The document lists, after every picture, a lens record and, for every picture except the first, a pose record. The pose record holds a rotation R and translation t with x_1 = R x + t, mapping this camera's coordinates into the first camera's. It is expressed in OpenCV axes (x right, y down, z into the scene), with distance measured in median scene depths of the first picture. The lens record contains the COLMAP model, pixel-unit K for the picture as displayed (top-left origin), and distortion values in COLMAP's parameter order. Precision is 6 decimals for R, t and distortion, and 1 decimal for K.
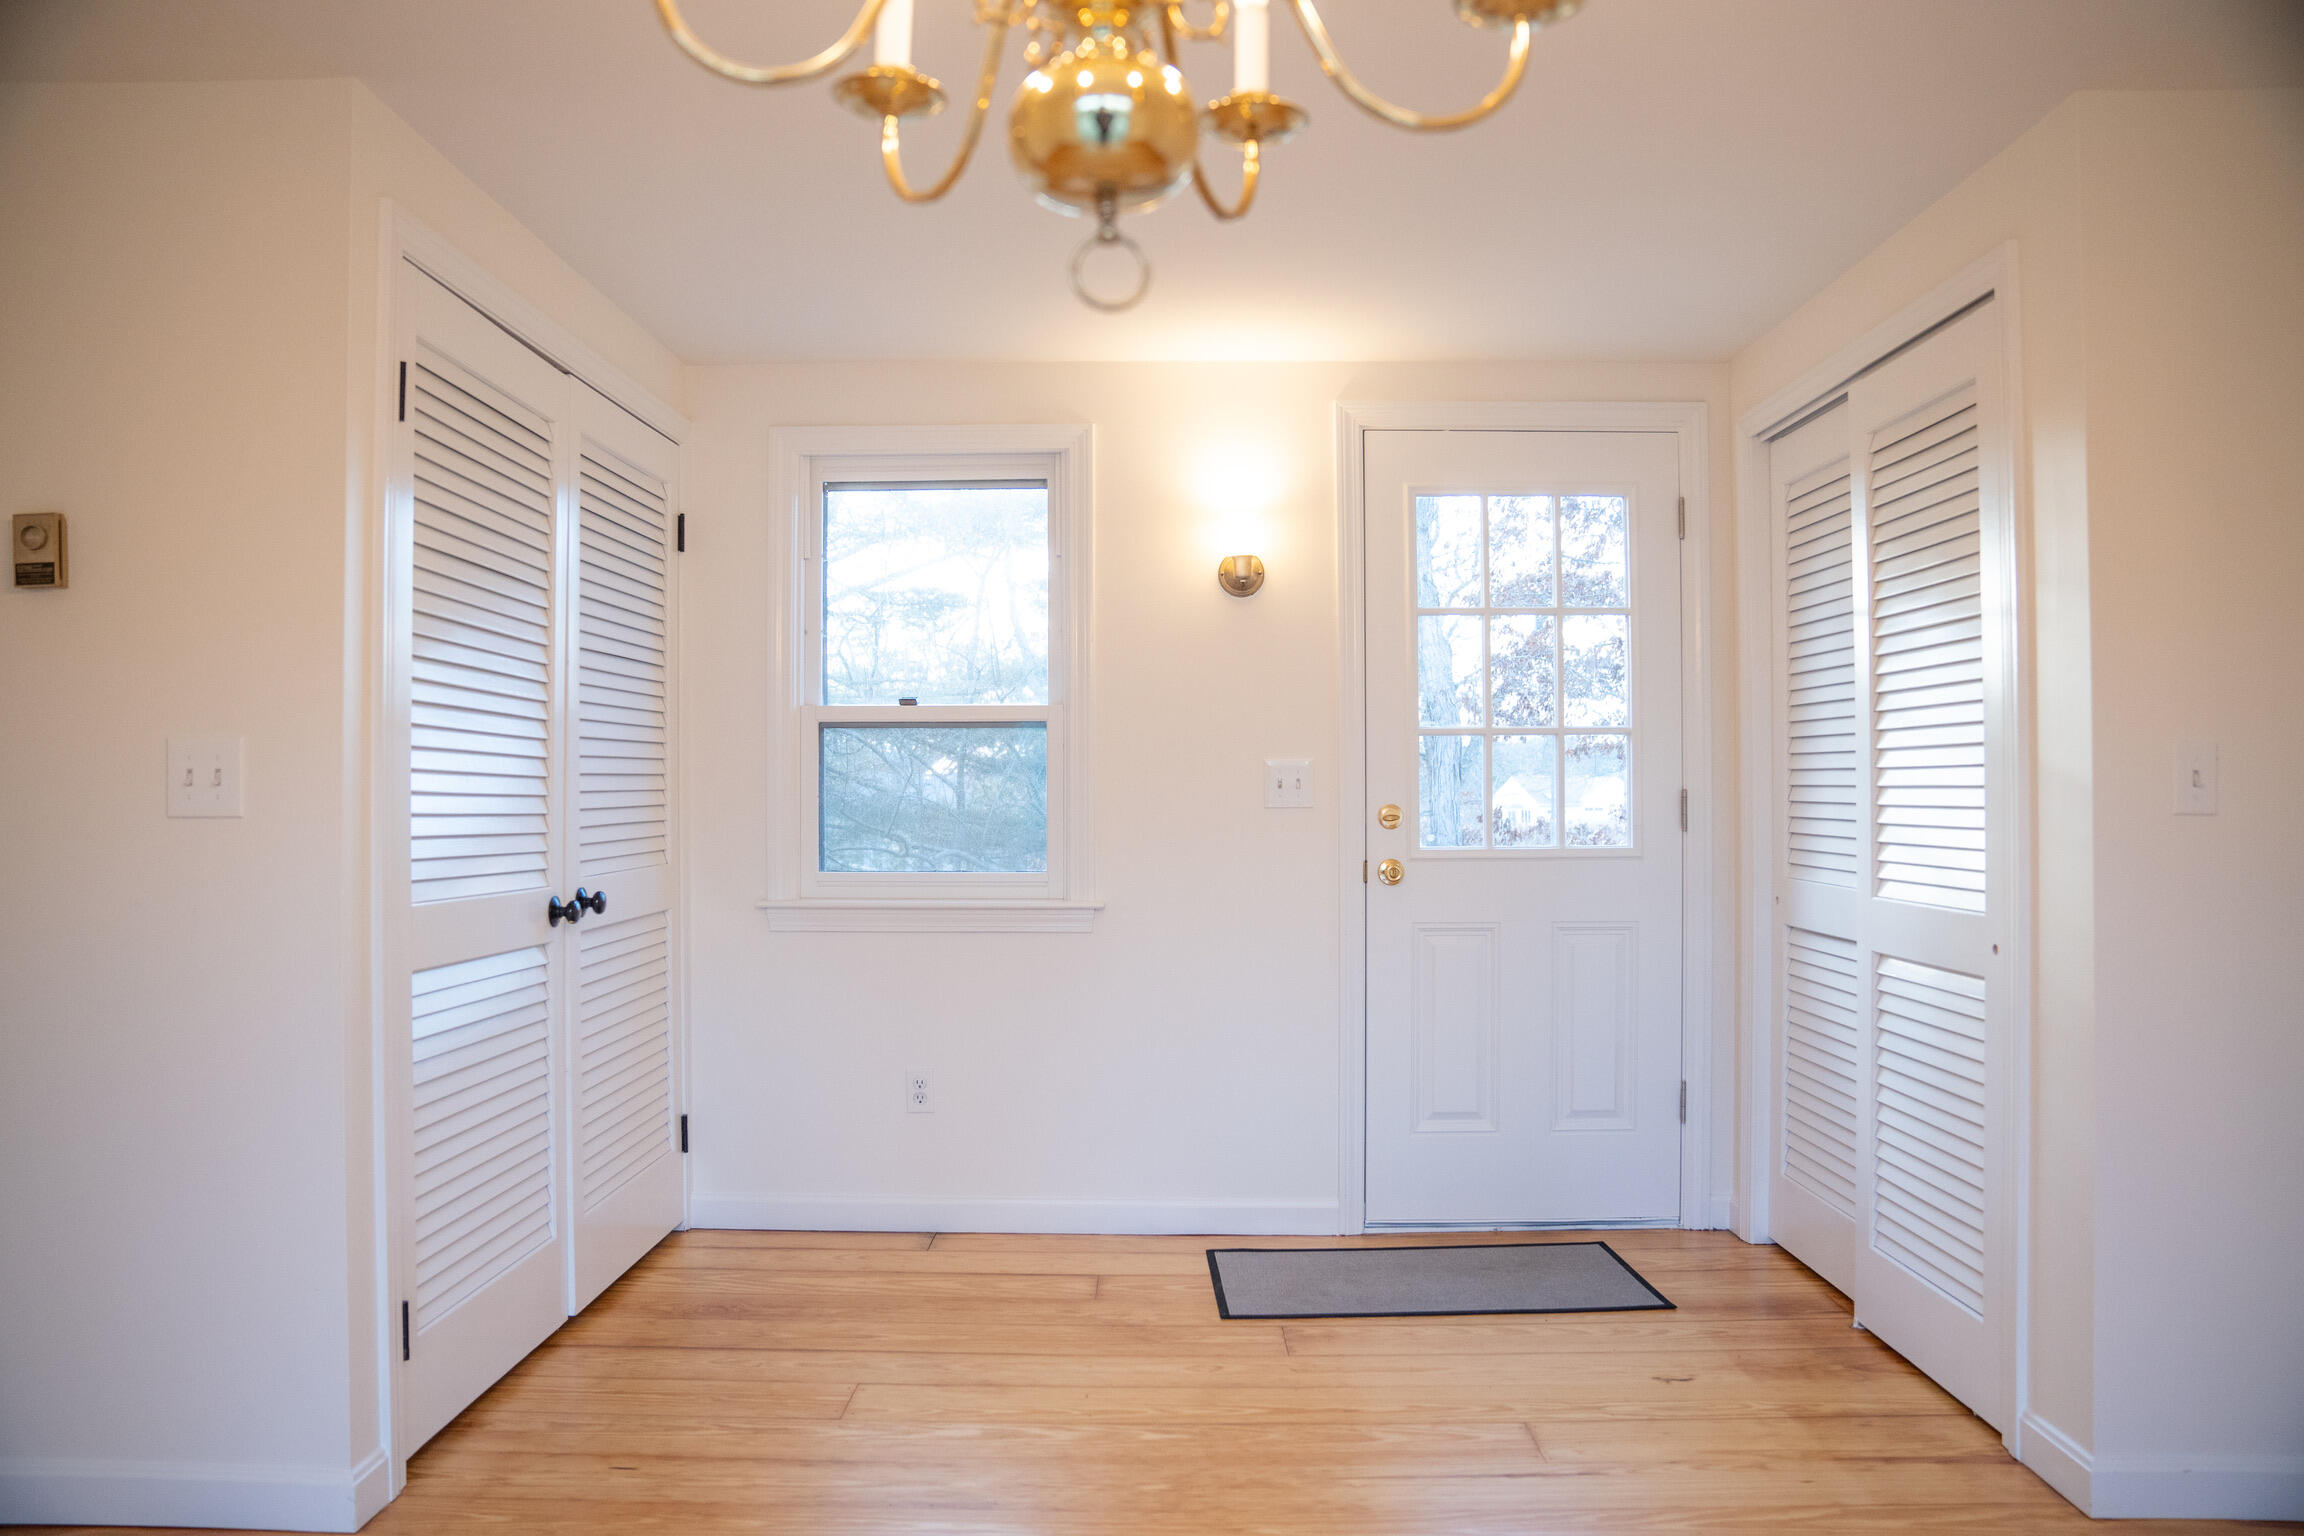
lens RADIAL K [[1600.4, 0, 1152.0], [0, 1600.4, 768.0], [0, 0, 1]] dist [-0.127549, 0.095298]
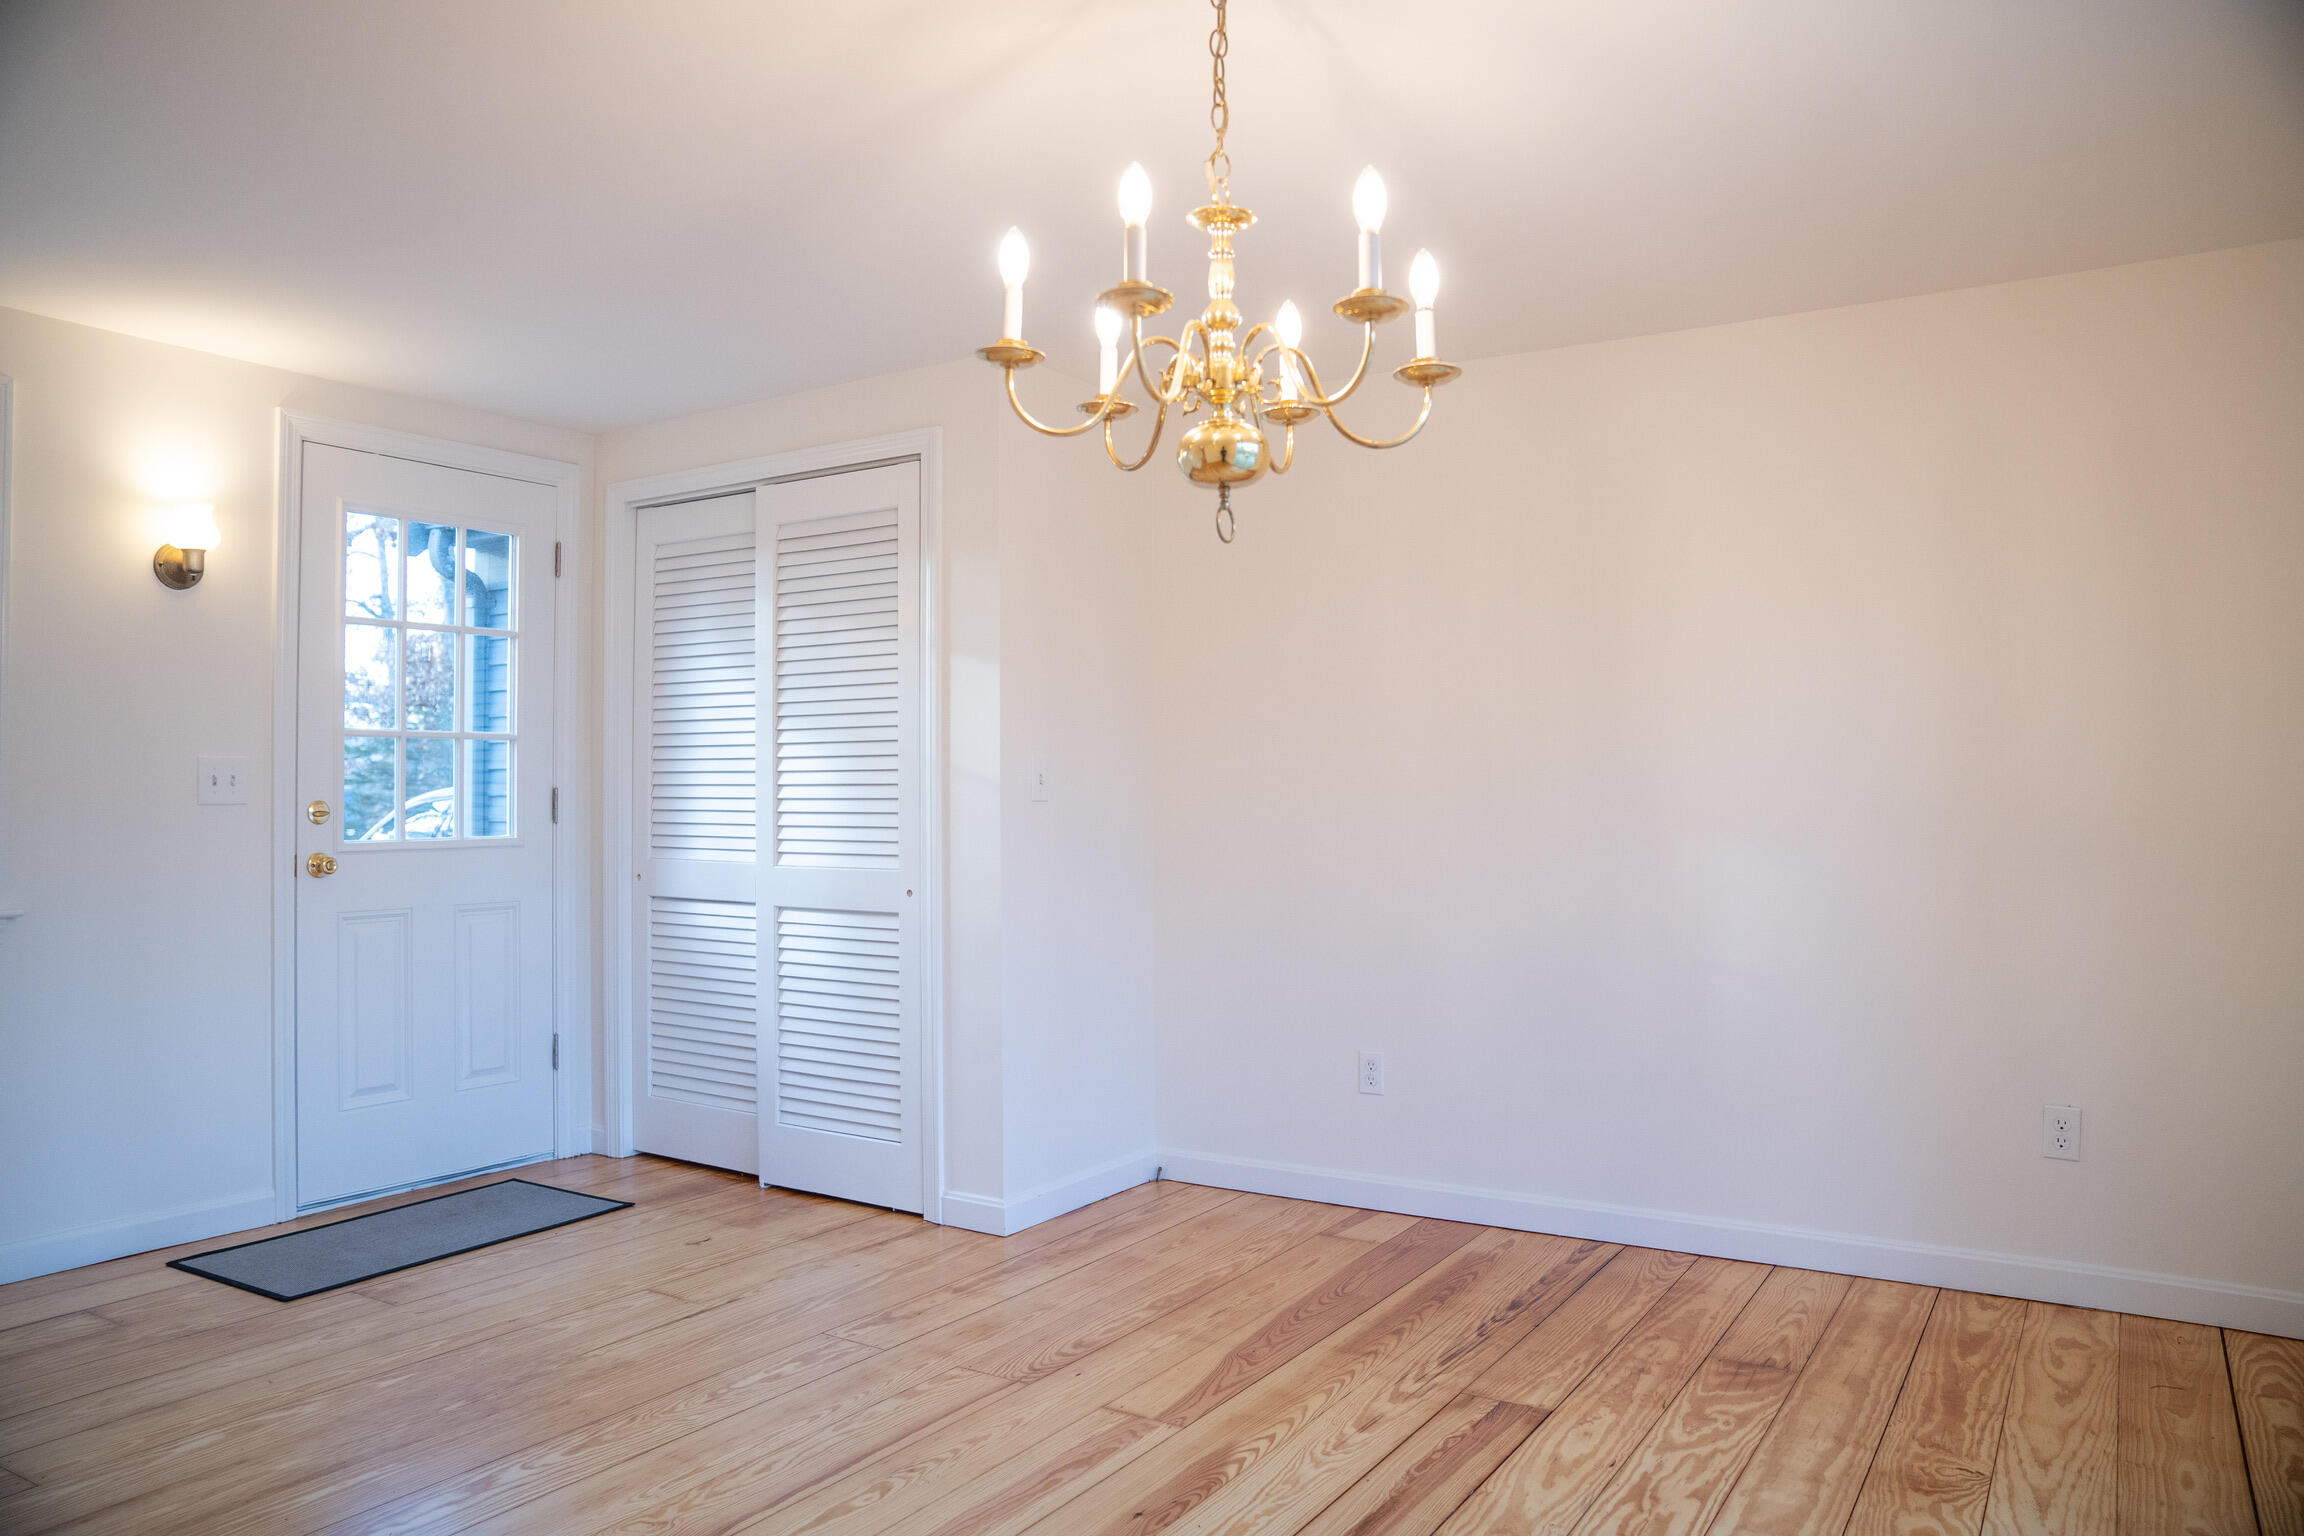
lens RADIAL K [[1600.4, 0, 1152.0], [0, 1600.4, 768.0], [0, 0, 1]] dist [-0.127549, 0.095298]
pose [[0.521638, 0.012664, 0.853073, -0.534914], [-0.009233, 0.999915, -0.009198, 0.006695], [-0.853117, -0.003078, 0.521711, -0.000890]]
